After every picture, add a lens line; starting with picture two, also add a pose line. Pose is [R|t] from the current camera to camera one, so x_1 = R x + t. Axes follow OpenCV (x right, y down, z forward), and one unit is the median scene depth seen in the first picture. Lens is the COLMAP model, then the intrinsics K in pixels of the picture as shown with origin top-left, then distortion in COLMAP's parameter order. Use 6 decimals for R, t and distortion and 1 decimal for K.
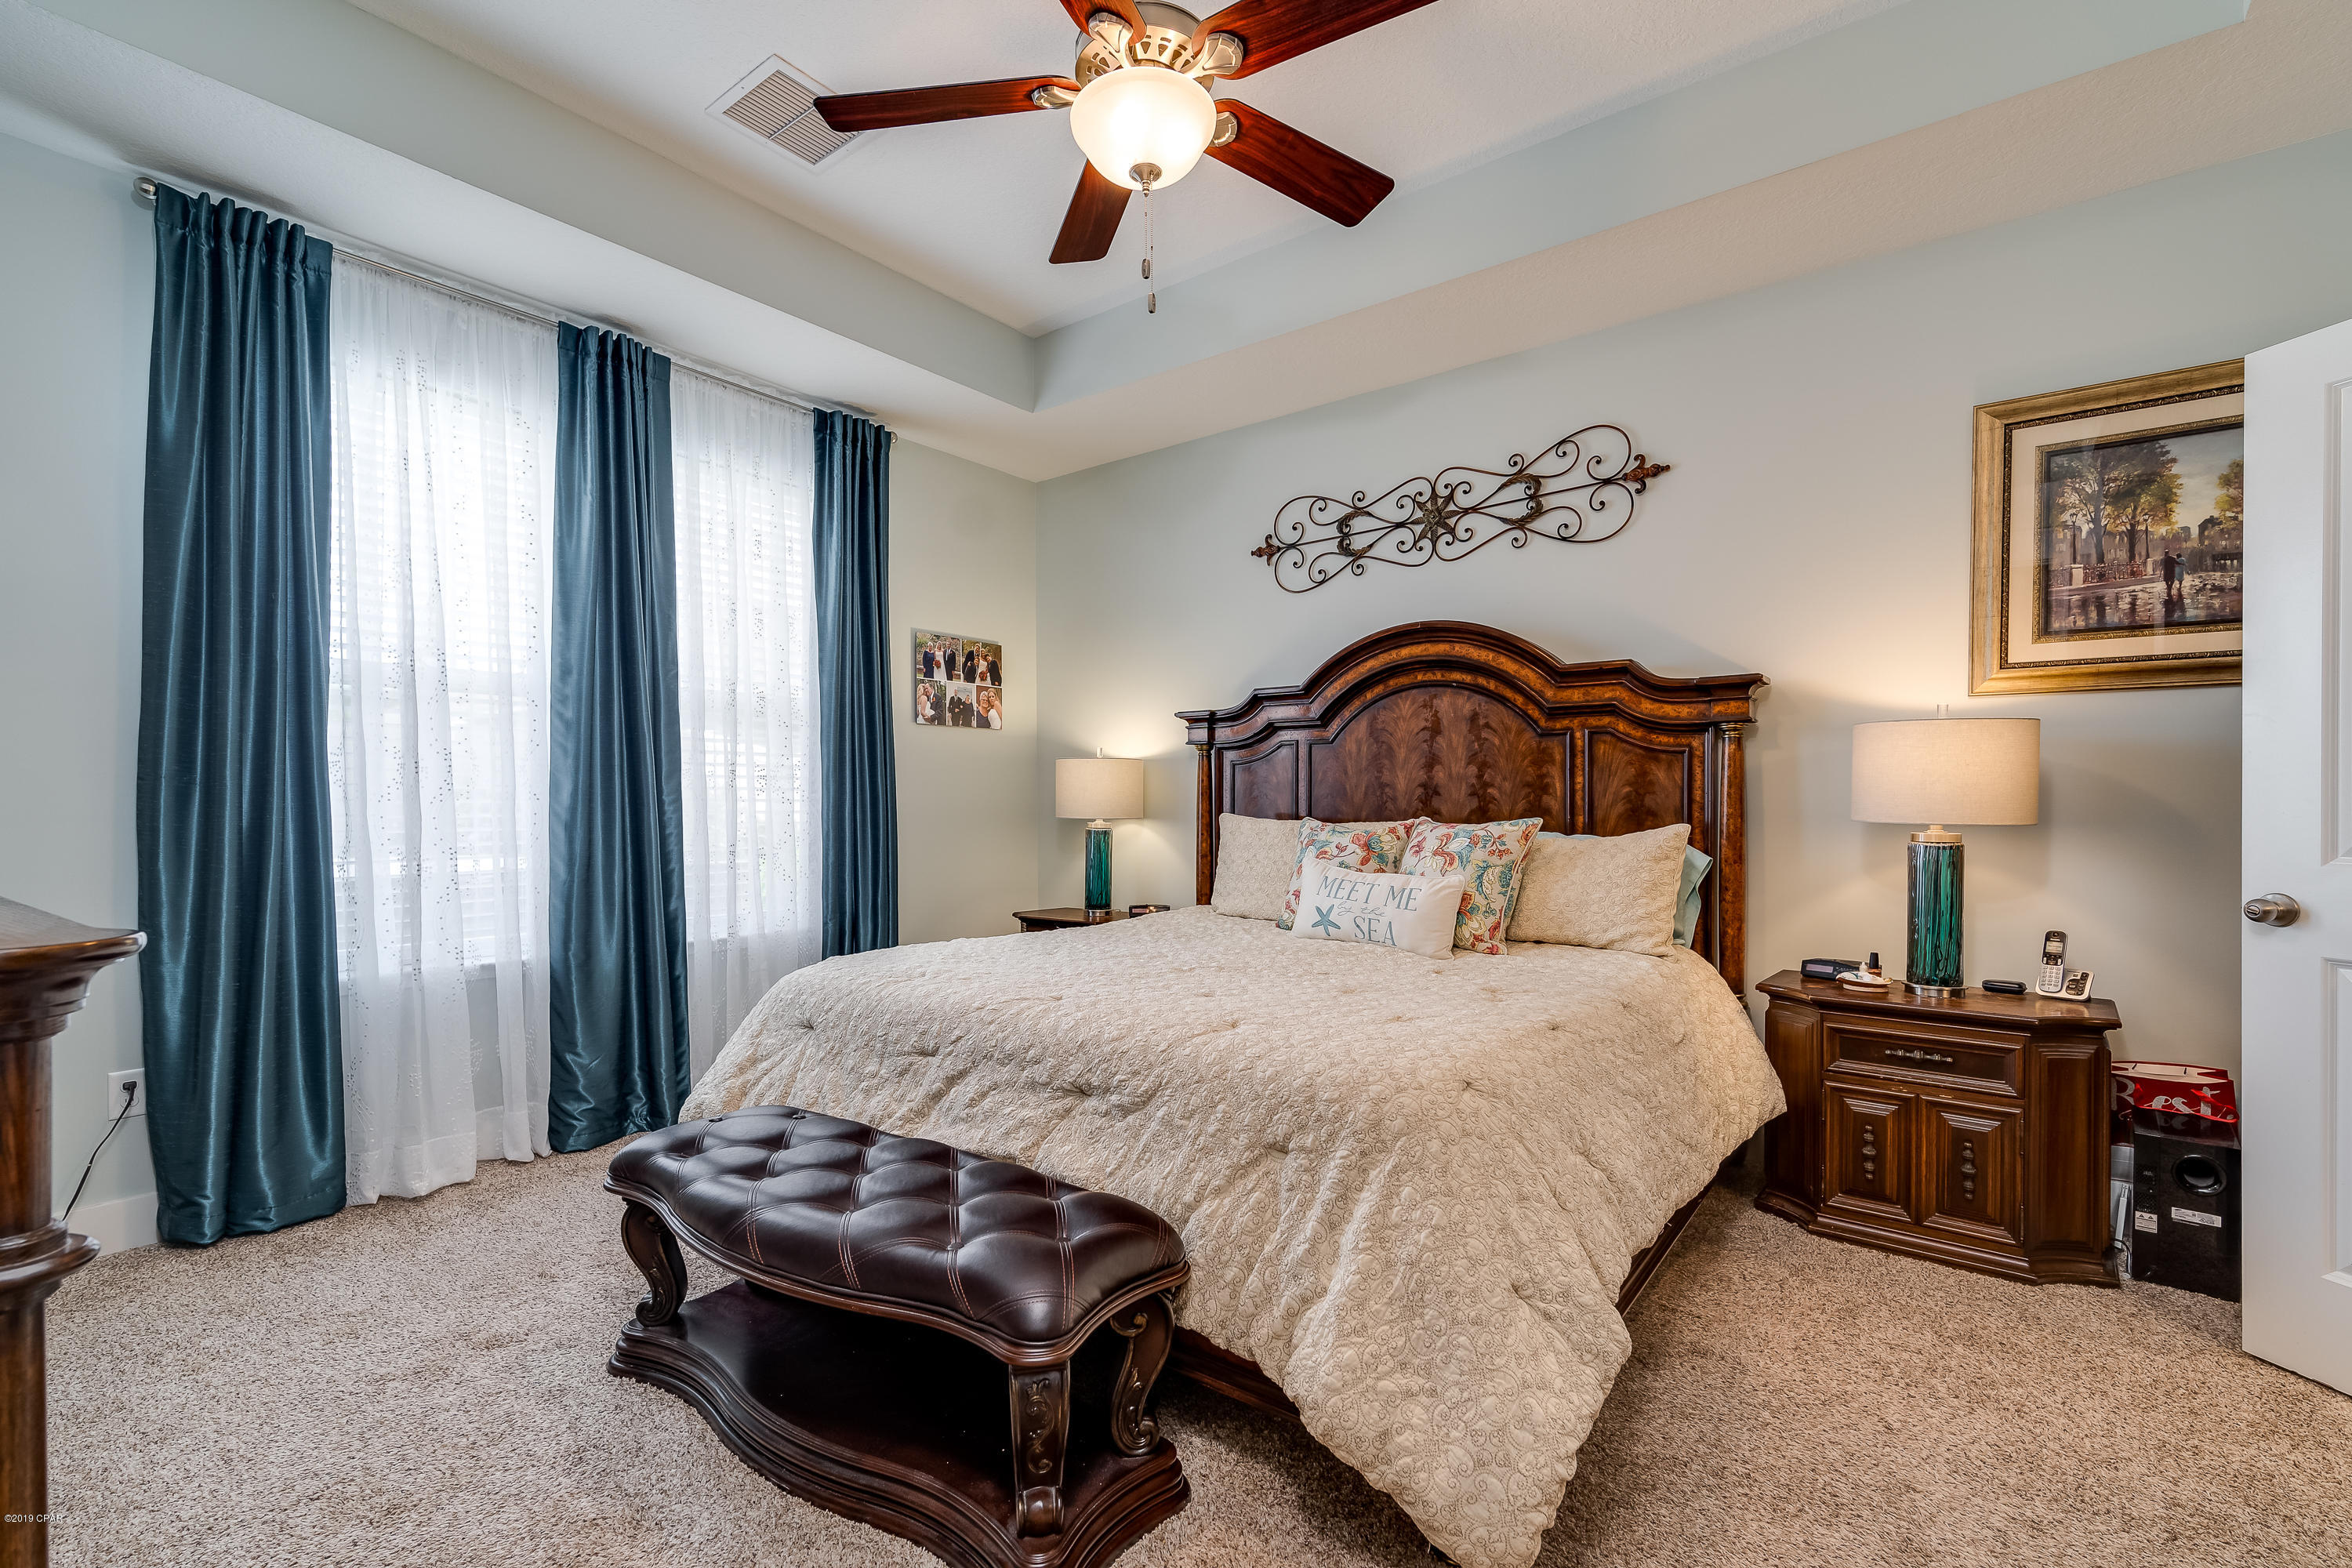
lens RADIAL K [[1035.0, 0, 1181.8], [0, 1035.0, 800.5], [0, 0, 1]] dist [0.001500, 0.000245]
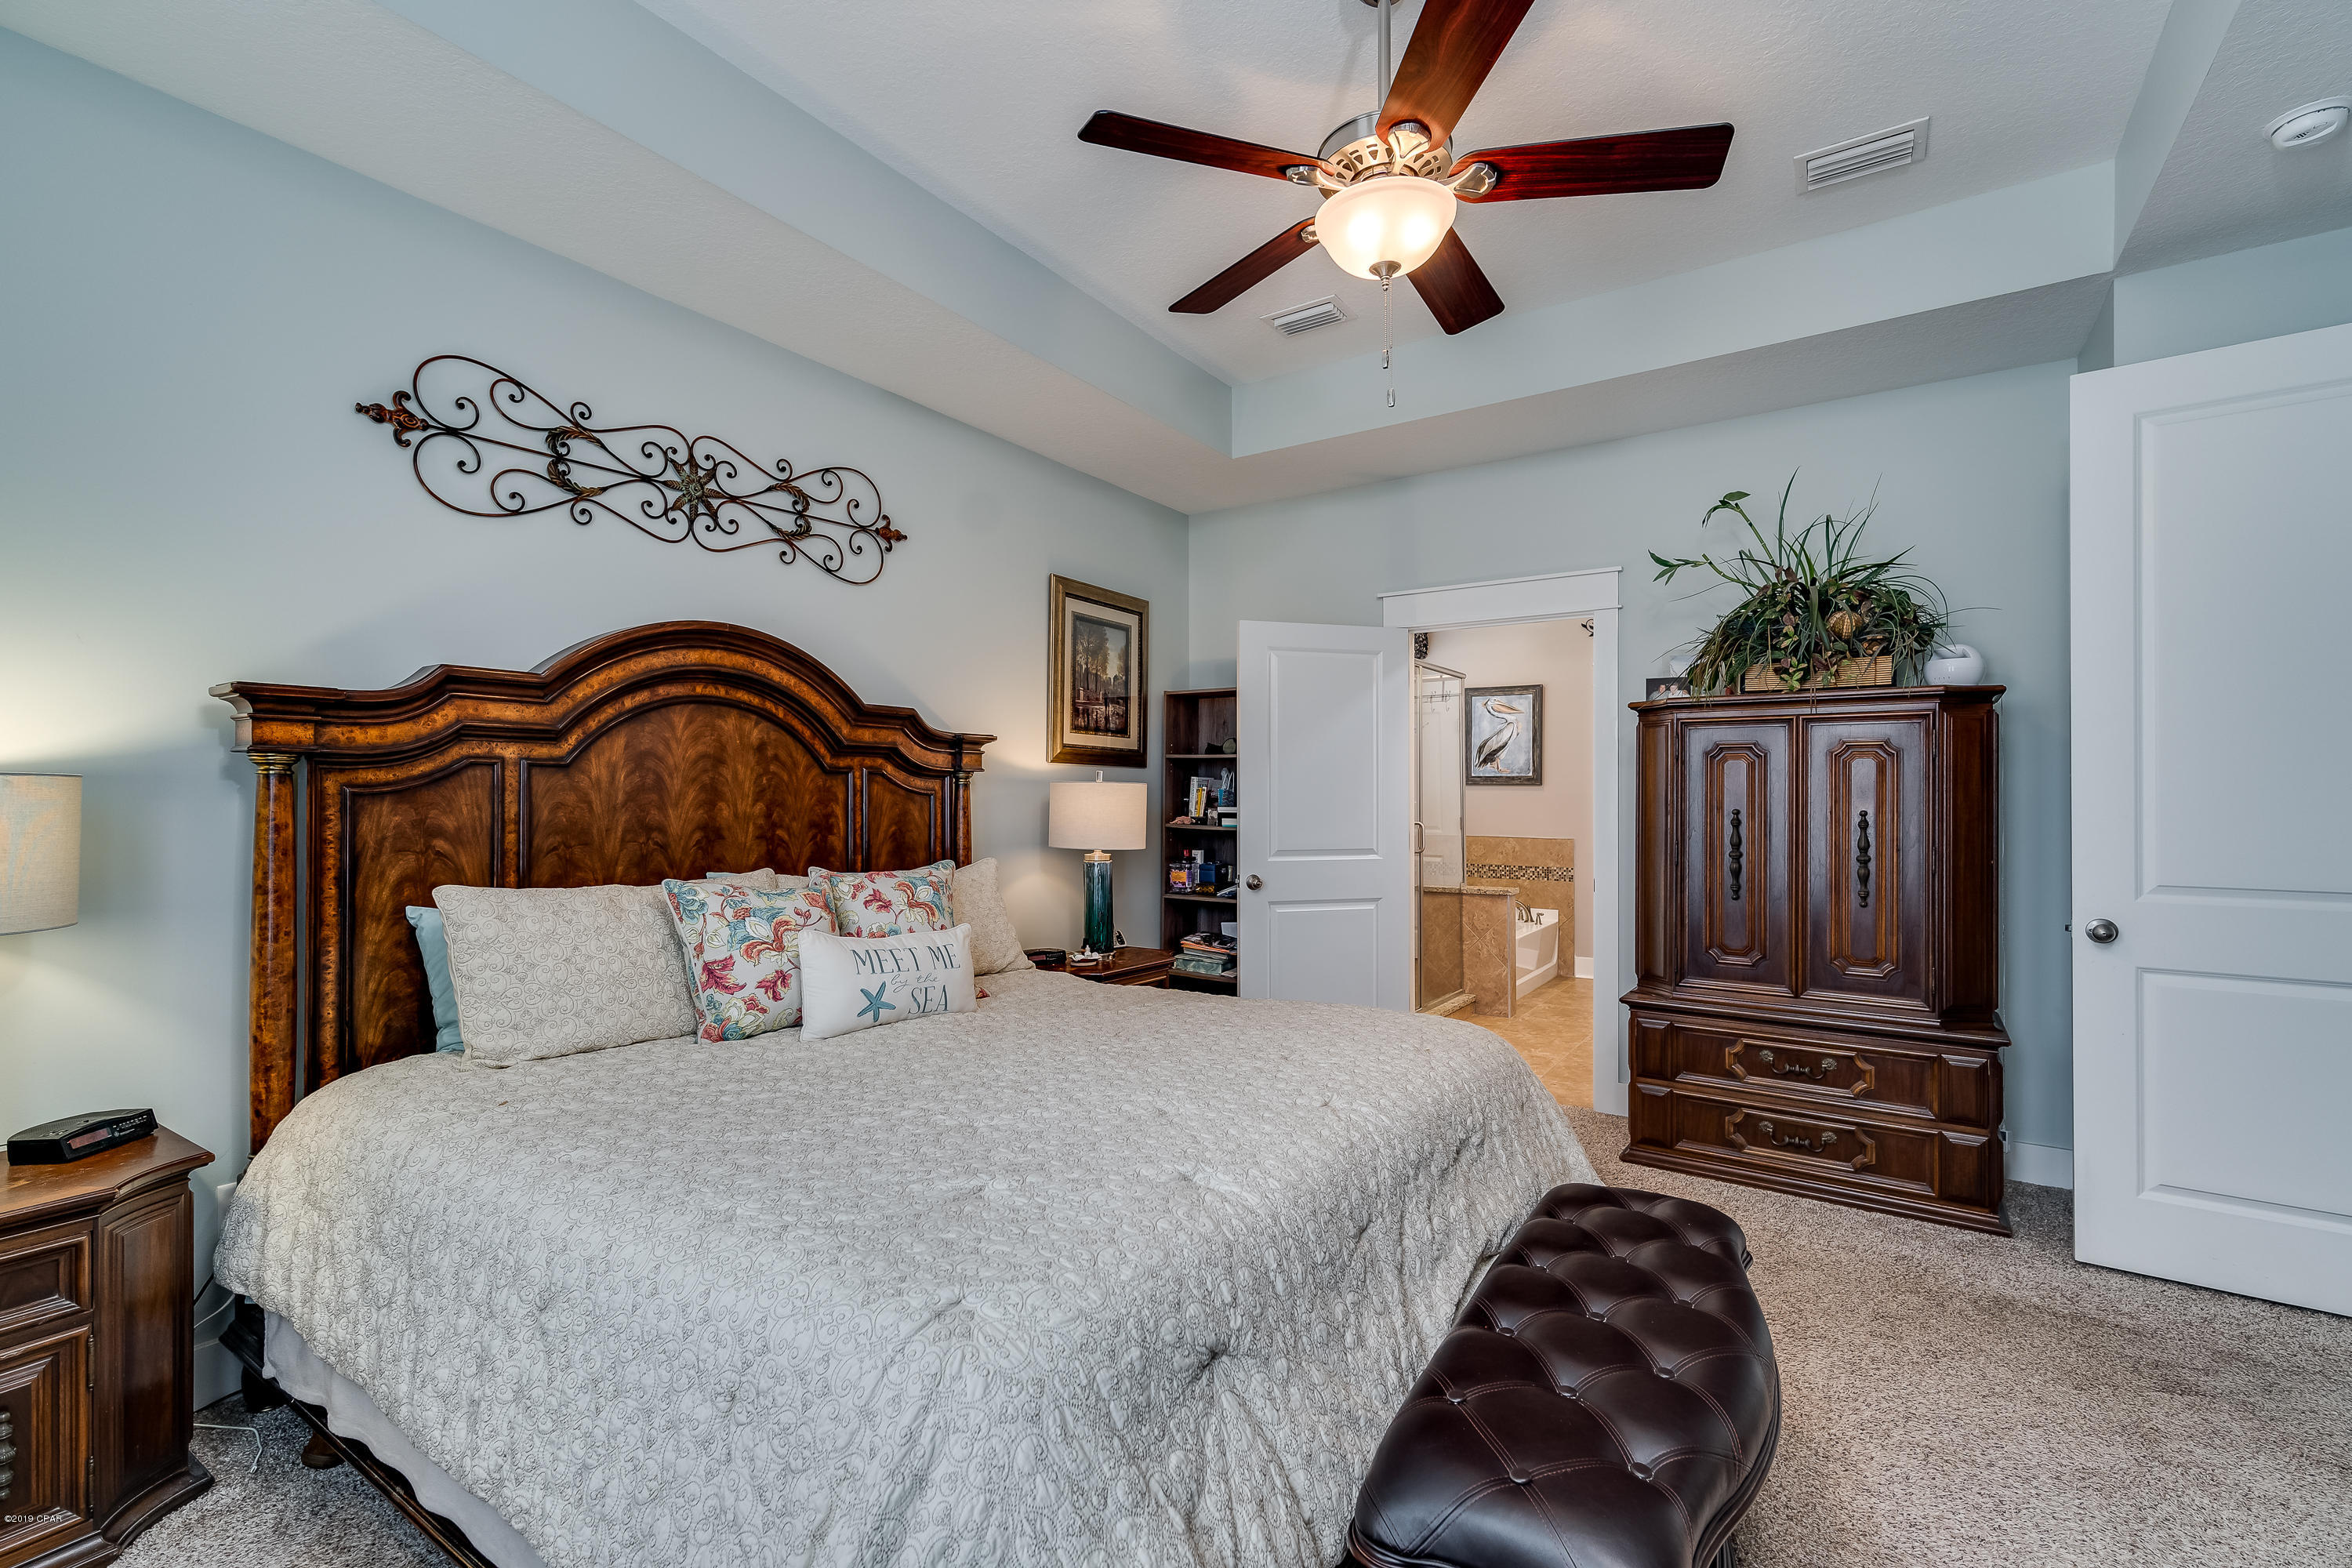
lens RADIAL K [[1016.1, 0, 1176.0], [0, 1016.1, 784.0], [0, 0, 1]] dist [0.001437, -0.000077]
pose [[-0.054590, 0.012566, 0.998430, -0.572542], [-0.002996, 0.999914, -0.012748, -0.039576], [-0.998504, -0.003688, -0.054548, 0.694905]]
